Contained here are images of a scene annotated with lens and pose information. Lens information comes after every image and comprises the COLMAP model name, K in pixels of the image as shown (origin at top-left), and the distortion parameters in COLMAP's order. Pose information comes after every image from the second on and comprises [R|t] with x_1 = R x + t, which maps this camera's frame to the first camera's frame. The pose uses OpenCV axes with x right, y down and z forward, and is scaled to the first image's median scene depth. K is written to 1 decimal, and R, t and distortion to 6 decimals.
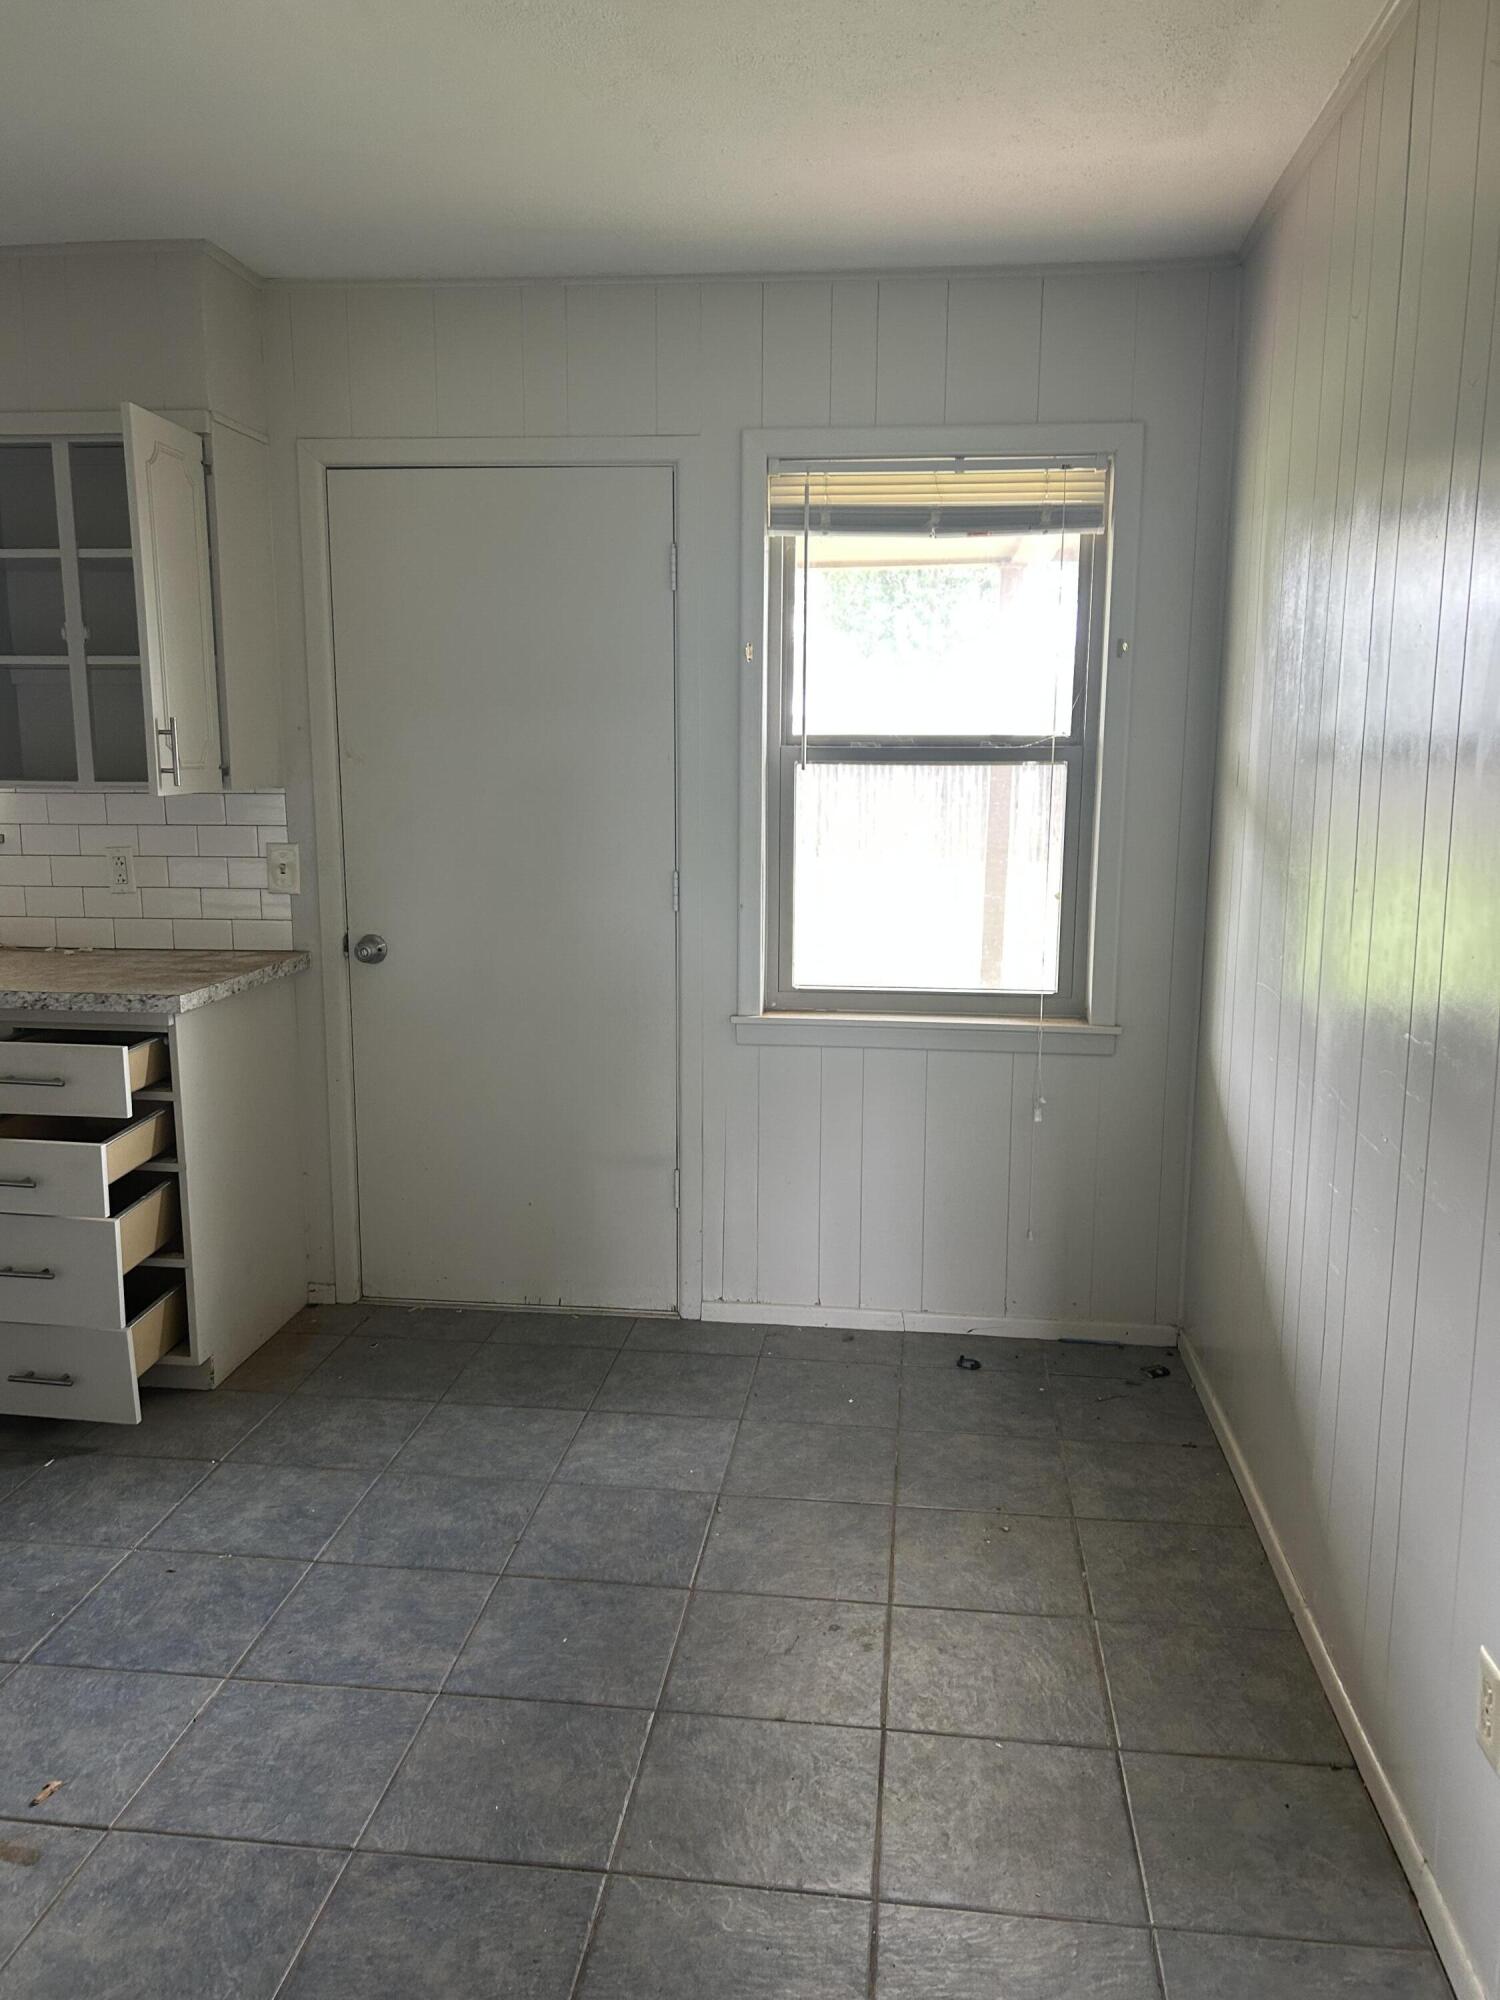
lens RADIAL K [[1530.9, 0, 750.0], [0, 1530.9, 1000.0], [0, 0, 1]] dist [0.023591, -0.004539]
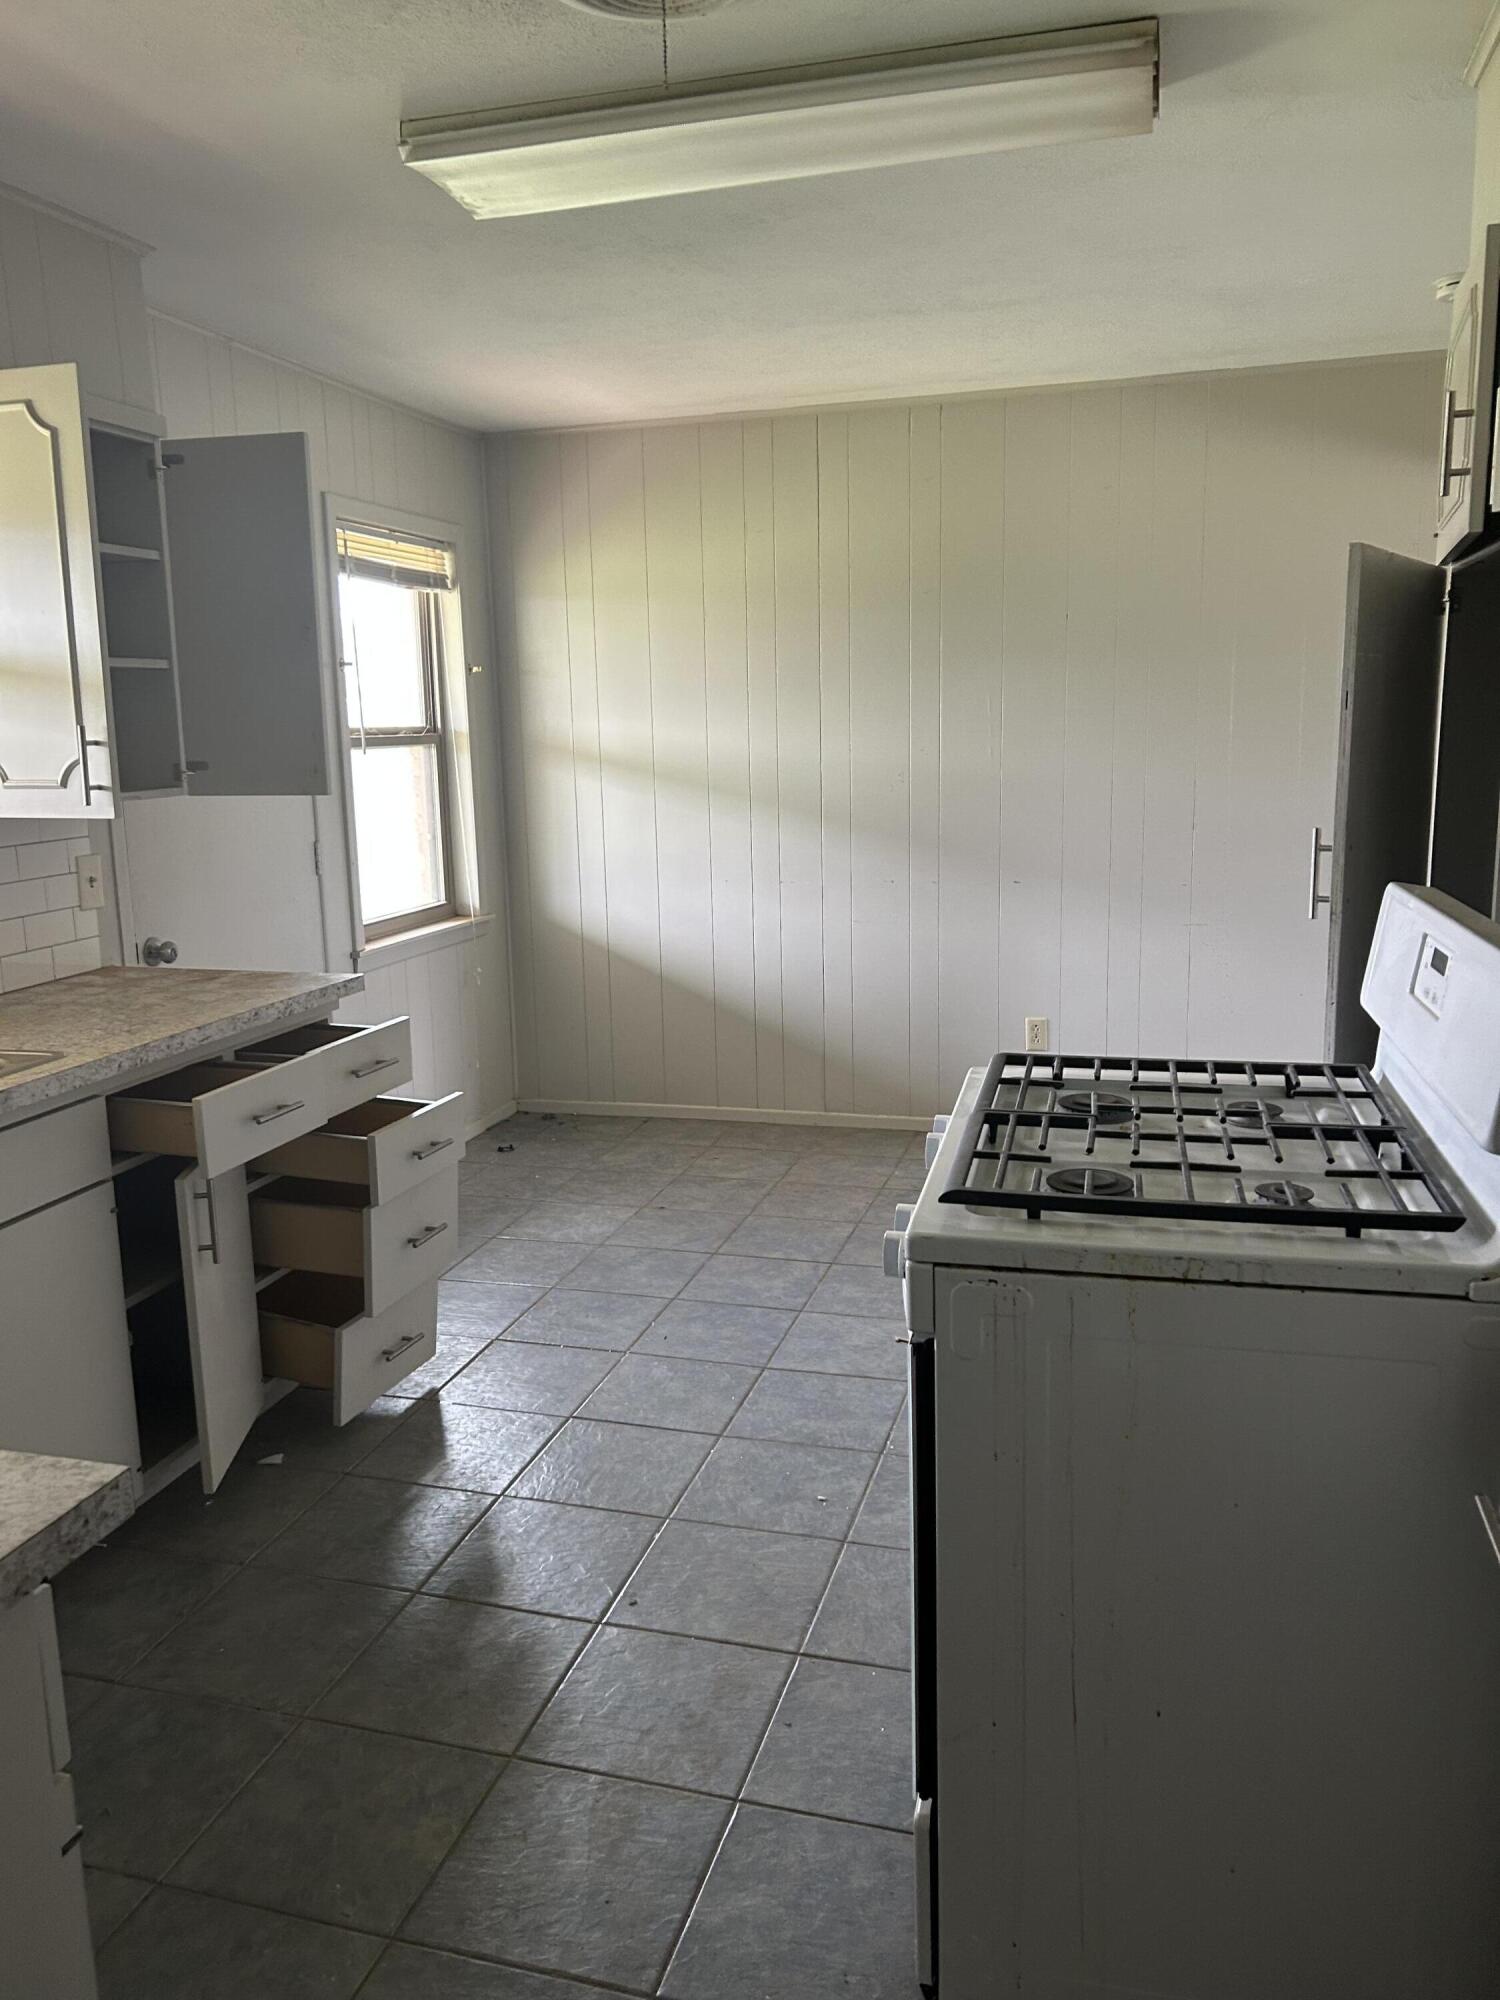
lens RADIAL K [[1530.9, 0, 750.0], [0, 1530.9, 1000.0], [0, 0, 1]] dist [0.023591, -0.004539]
pose [[0.149093, -0.186997, 0.970981, -1.341431], [0.183407, 0.970147, 0.158675, -0.103928], [-0.971665, 0.154427, 0.178938, 0.517152]]
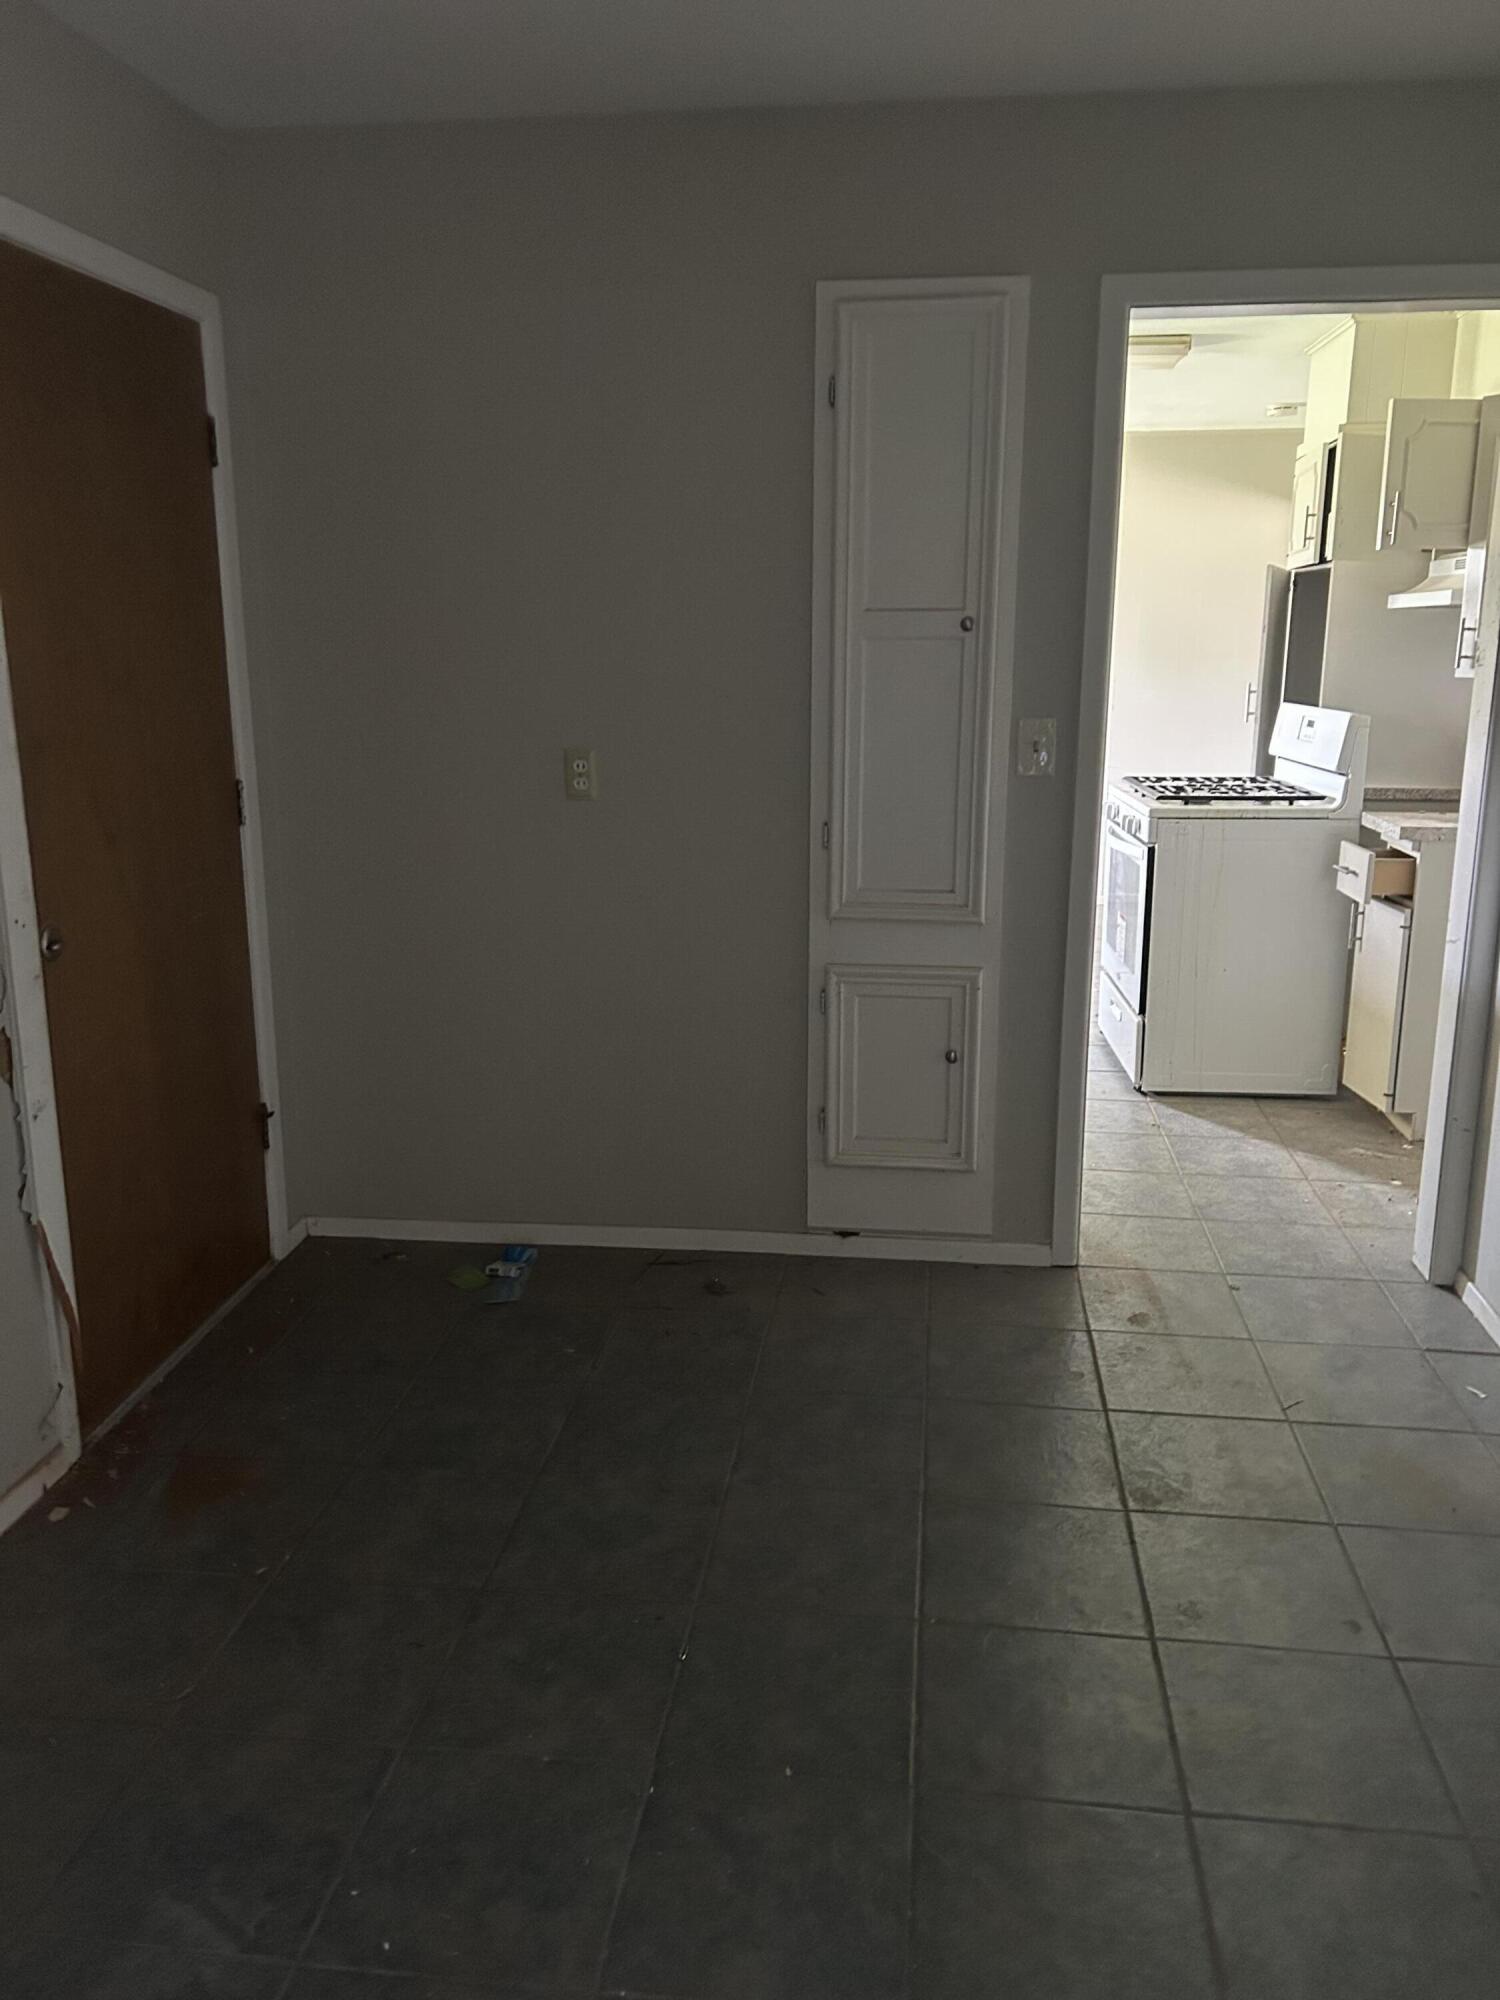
lens RADIAL K [[1530.9, 0, 750.0], [0, 1530.9, 1000.0], [0, 0, 1]] dist [0.023591, -0.004539]
pose [[-0.003134, -0.236457, 0.971637, -3.485646], [0.166785, 0.957908, 0.233654, -0.255937], [-0.985988, 0.162787, 0.036435, 1.383613]]
